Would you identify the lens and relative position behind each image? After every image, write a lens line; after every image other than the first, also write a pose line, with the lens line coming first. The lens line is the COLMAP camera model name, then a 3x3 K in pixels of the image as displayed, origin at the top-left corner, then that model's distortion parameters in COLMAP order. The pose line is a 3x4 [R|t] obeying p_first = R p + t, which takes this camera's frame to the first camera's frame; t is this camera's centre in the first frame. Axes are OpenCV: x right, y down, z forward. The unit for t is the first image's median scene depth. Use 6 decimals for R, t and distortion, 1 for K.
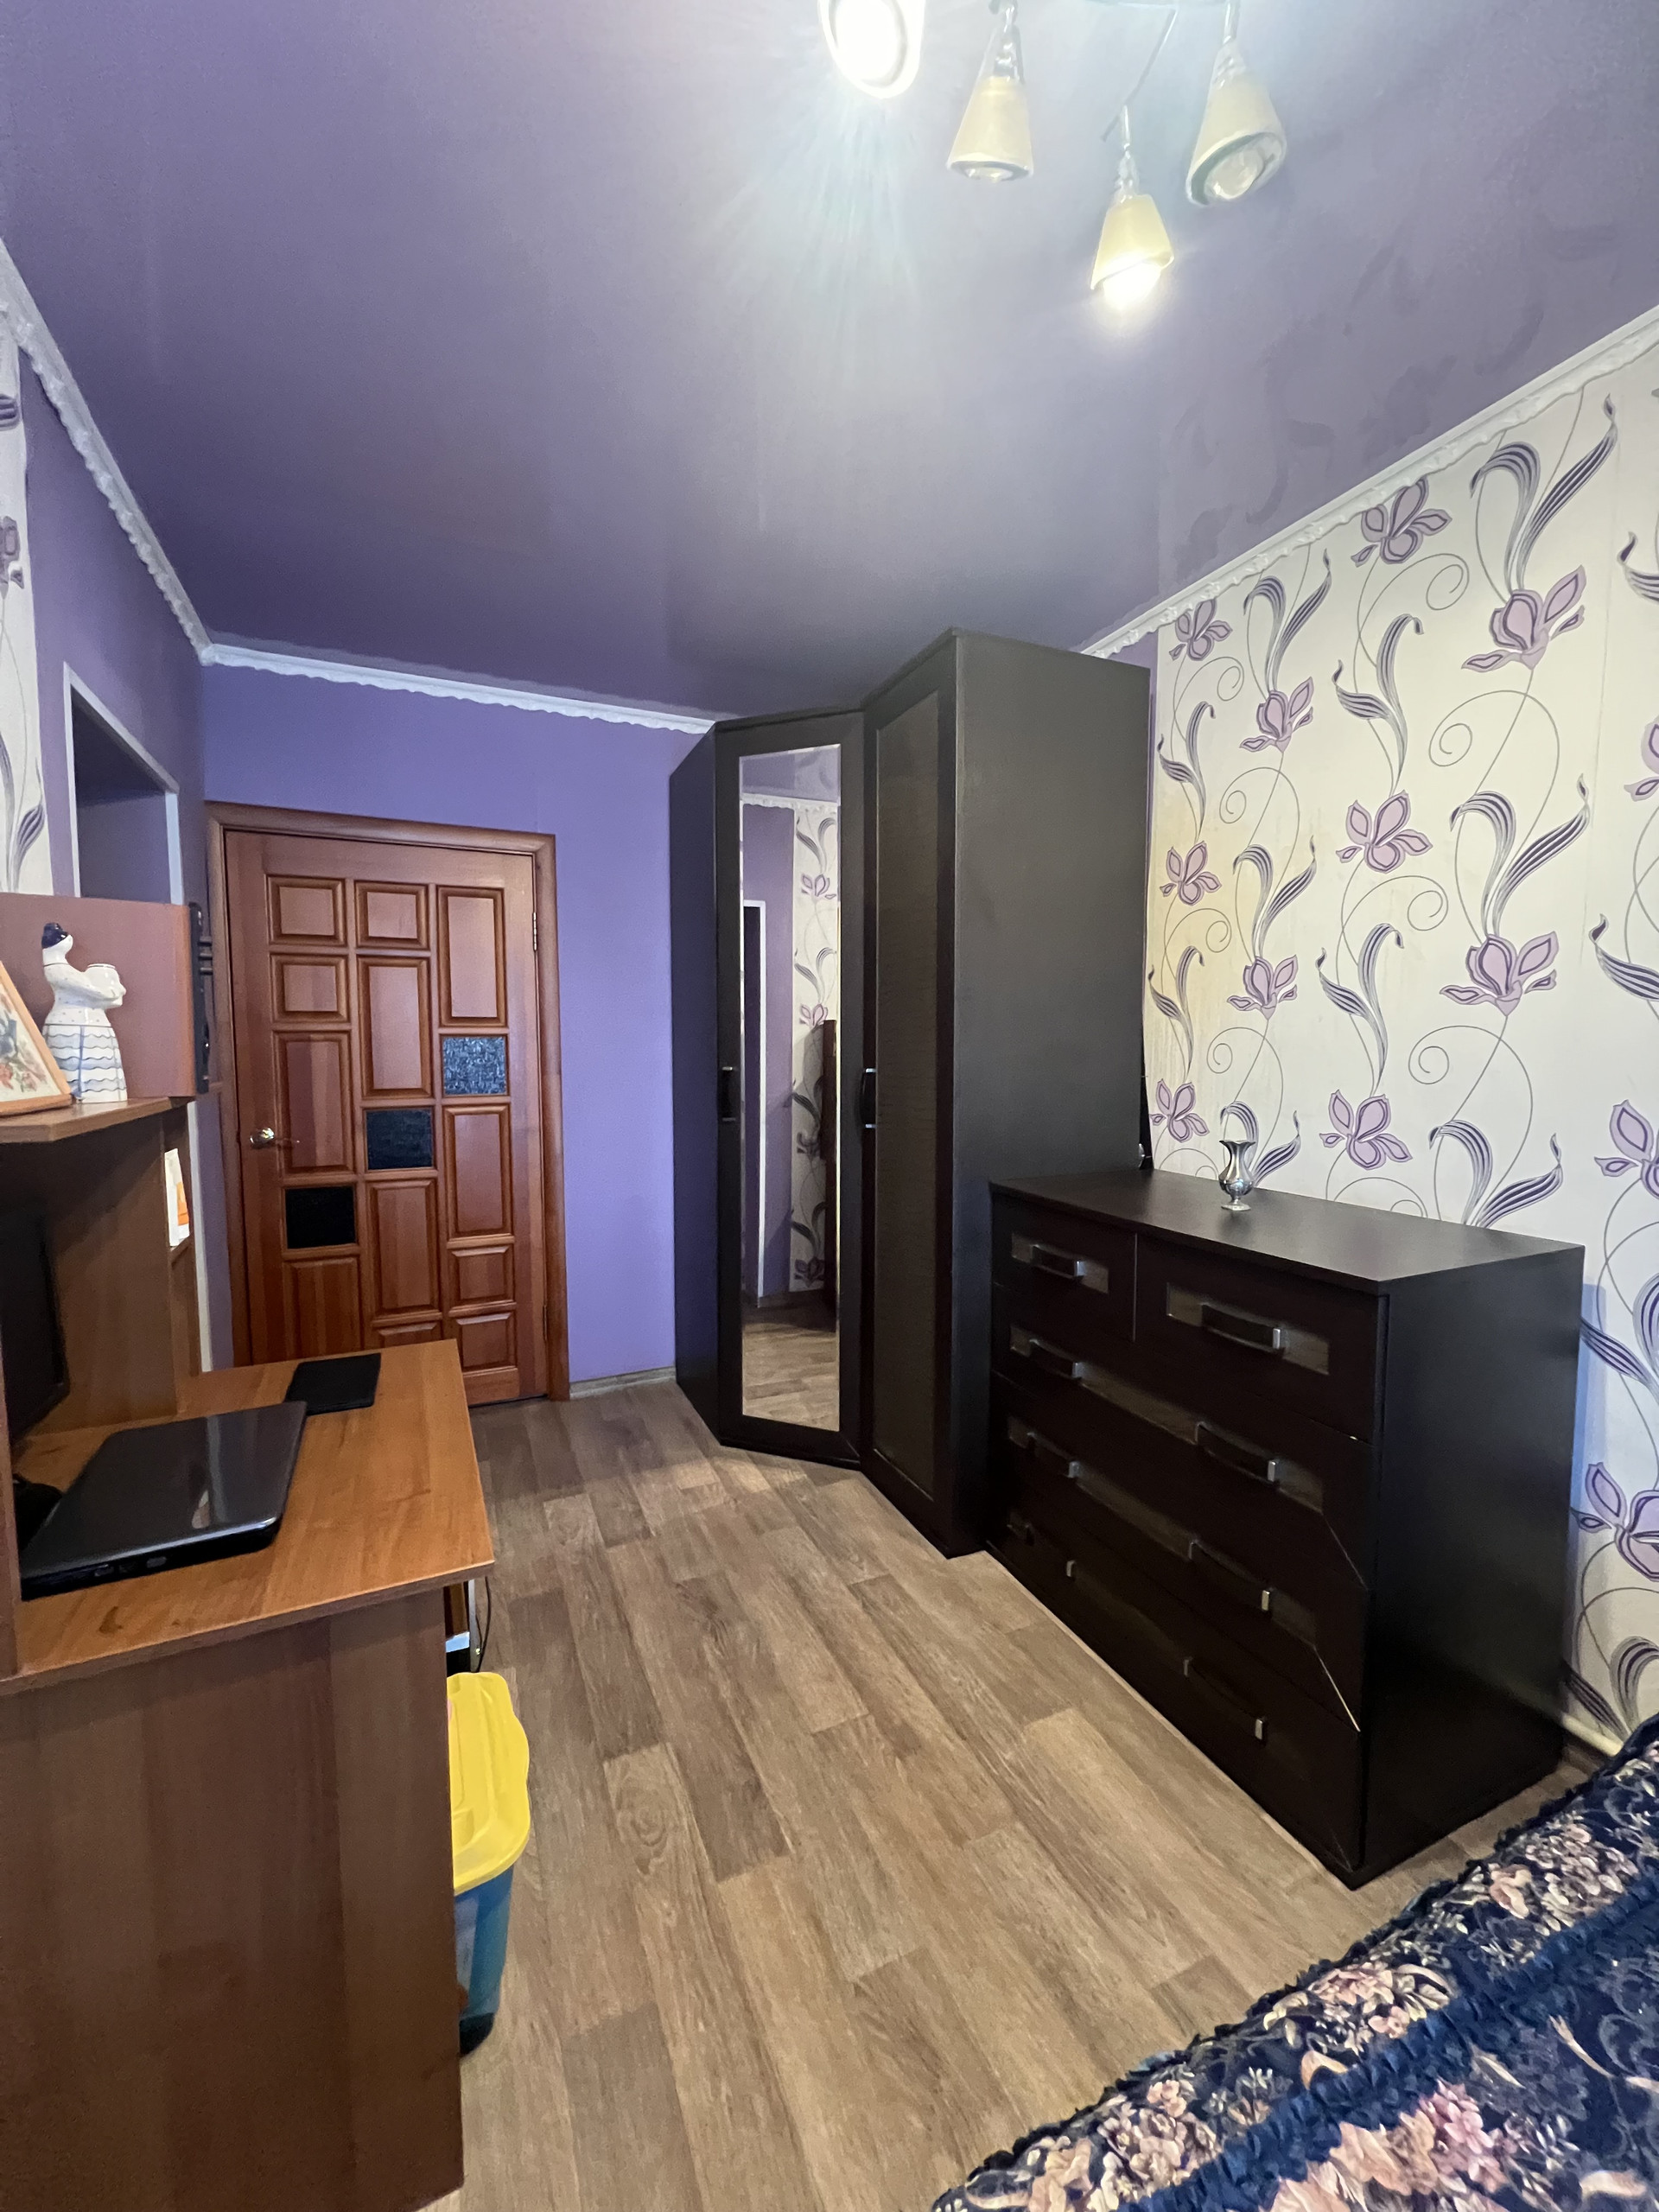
lens RADIAL K [[881.9, 0, 845.2], [0, 881.9, 1090.7], [0, 0, 1]] dist [-0.001293, 0.000732]
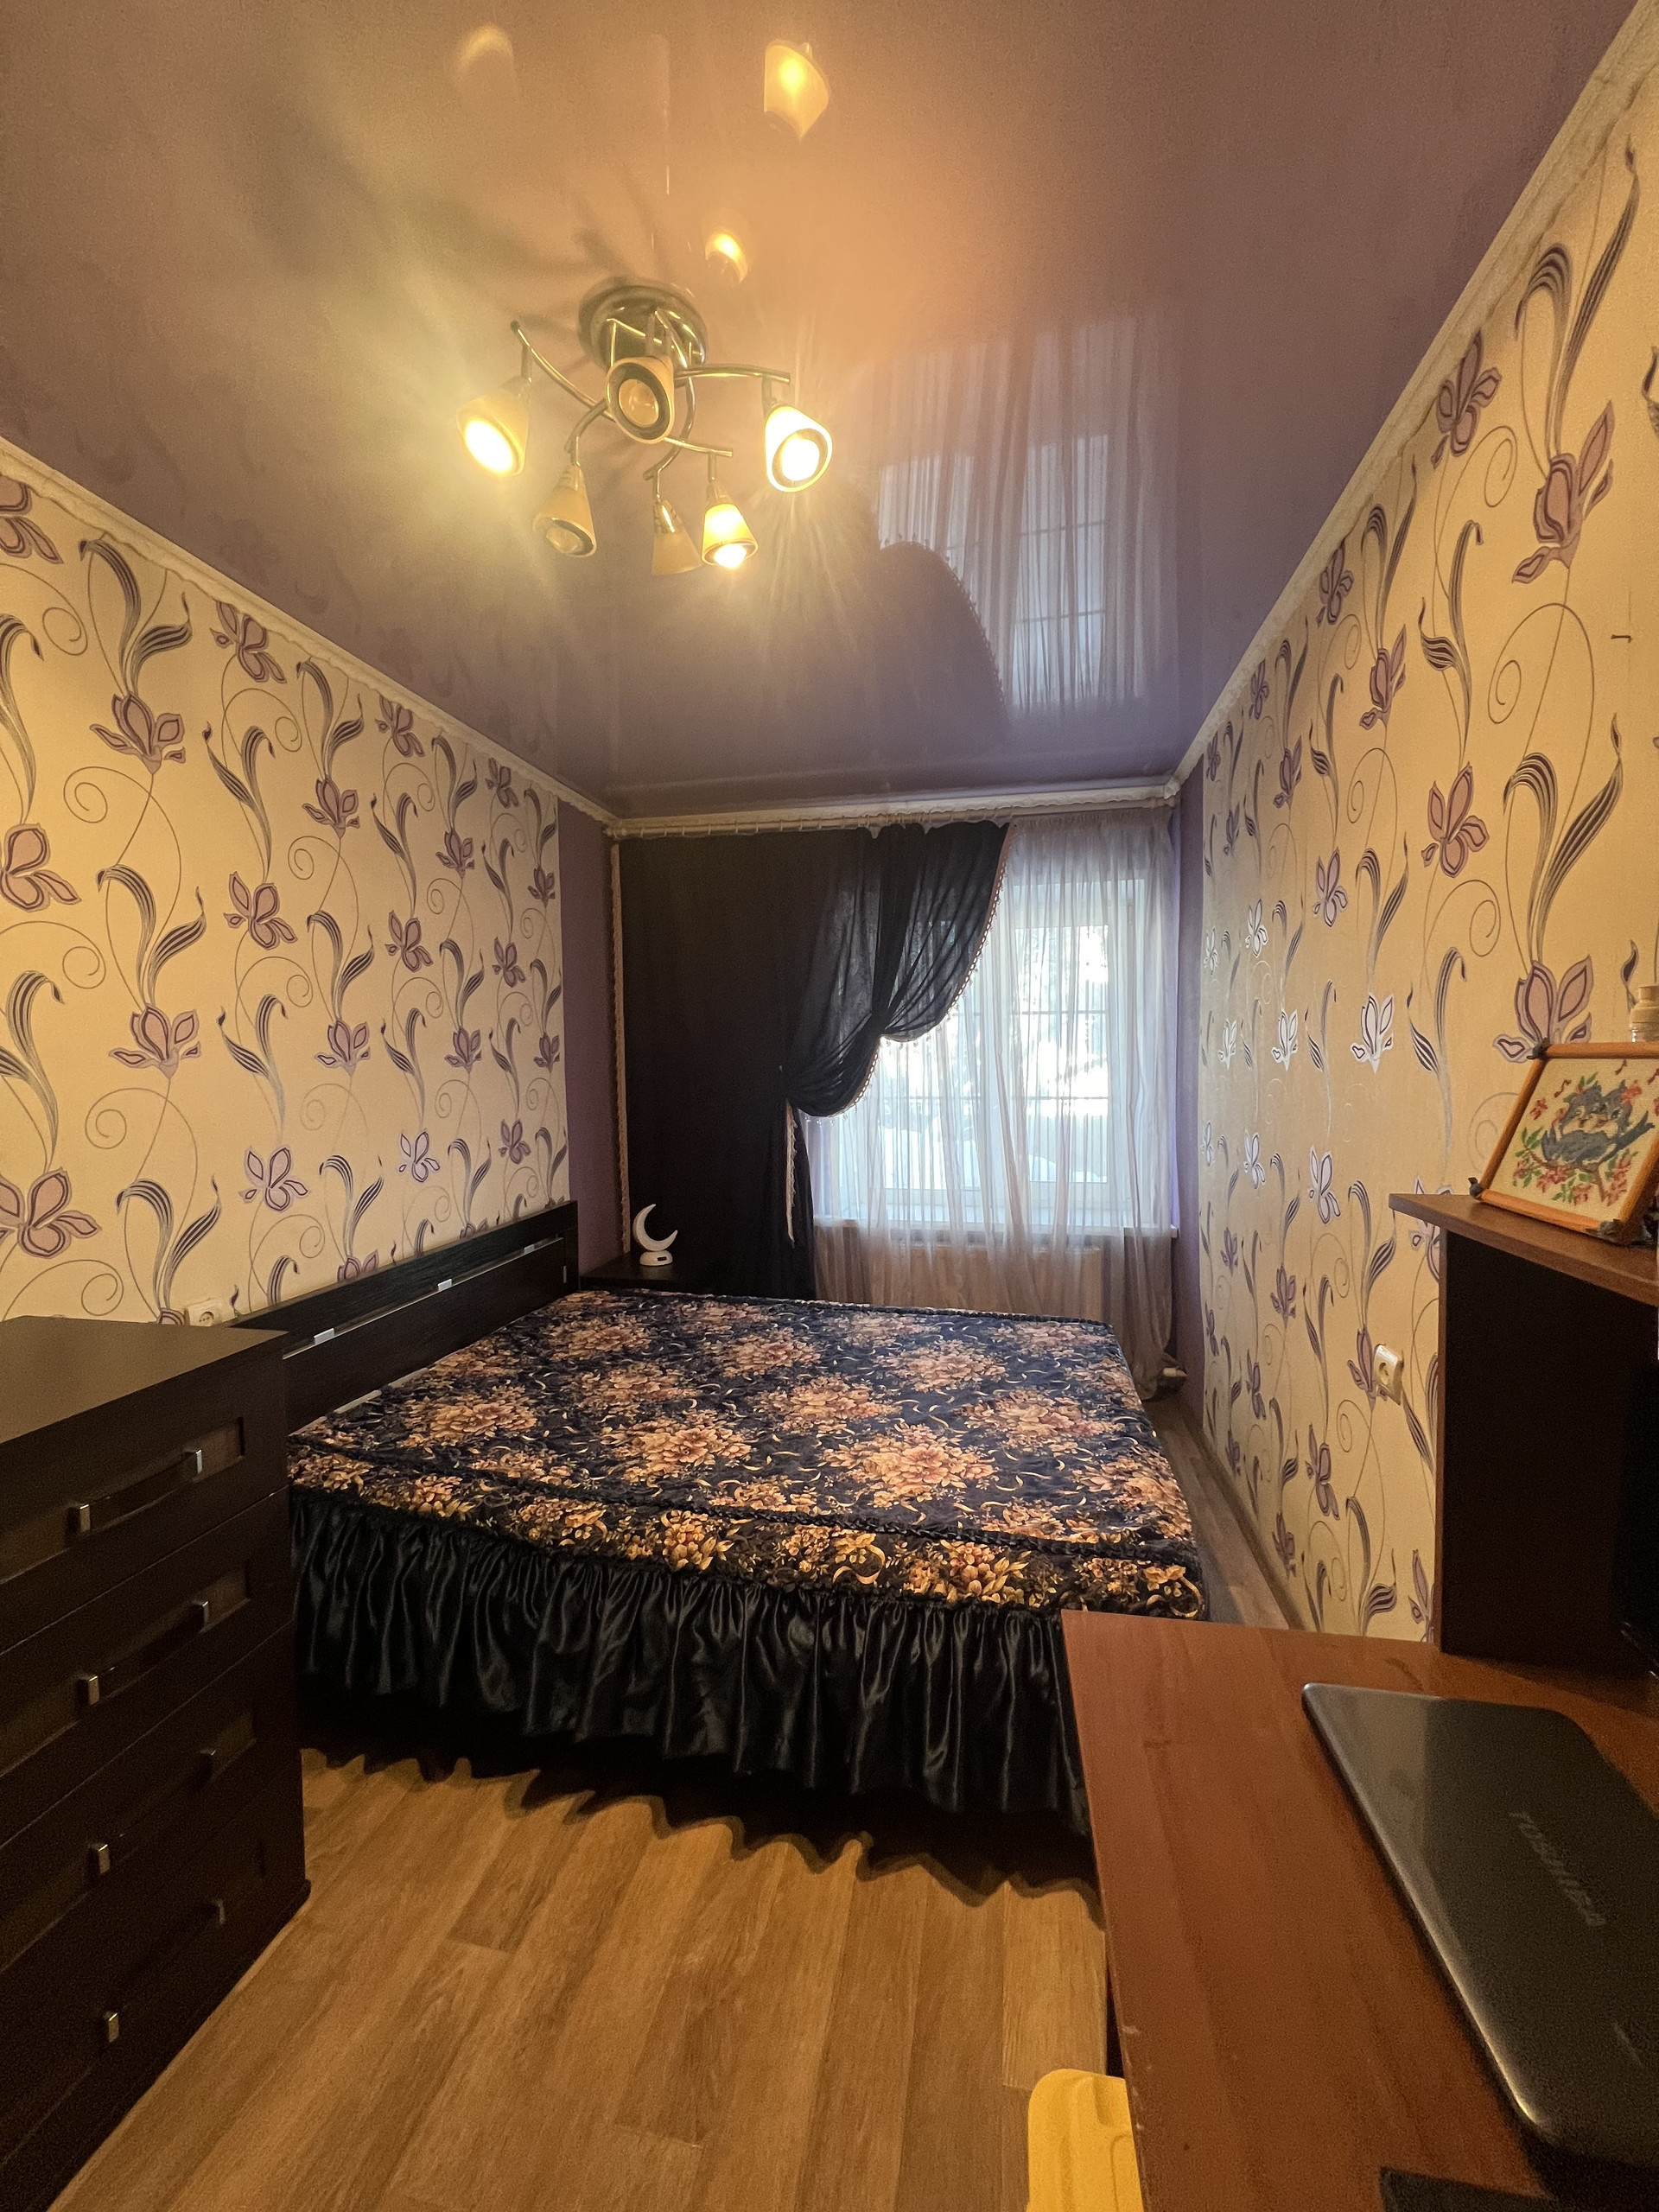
lens RADIAL K [[881.9, 0, 836.5], [0, 881.9, 1110.3], [0, 0, 1]] dist [-0.001293, 0.000732]
pose [[-0.818053, -0.002544, 0.575137, -0.600282], [0.065879, 0.992994, 0.098095, -0.098957], [-0.571357, 0.118136, -0.812154, 1.436153]]
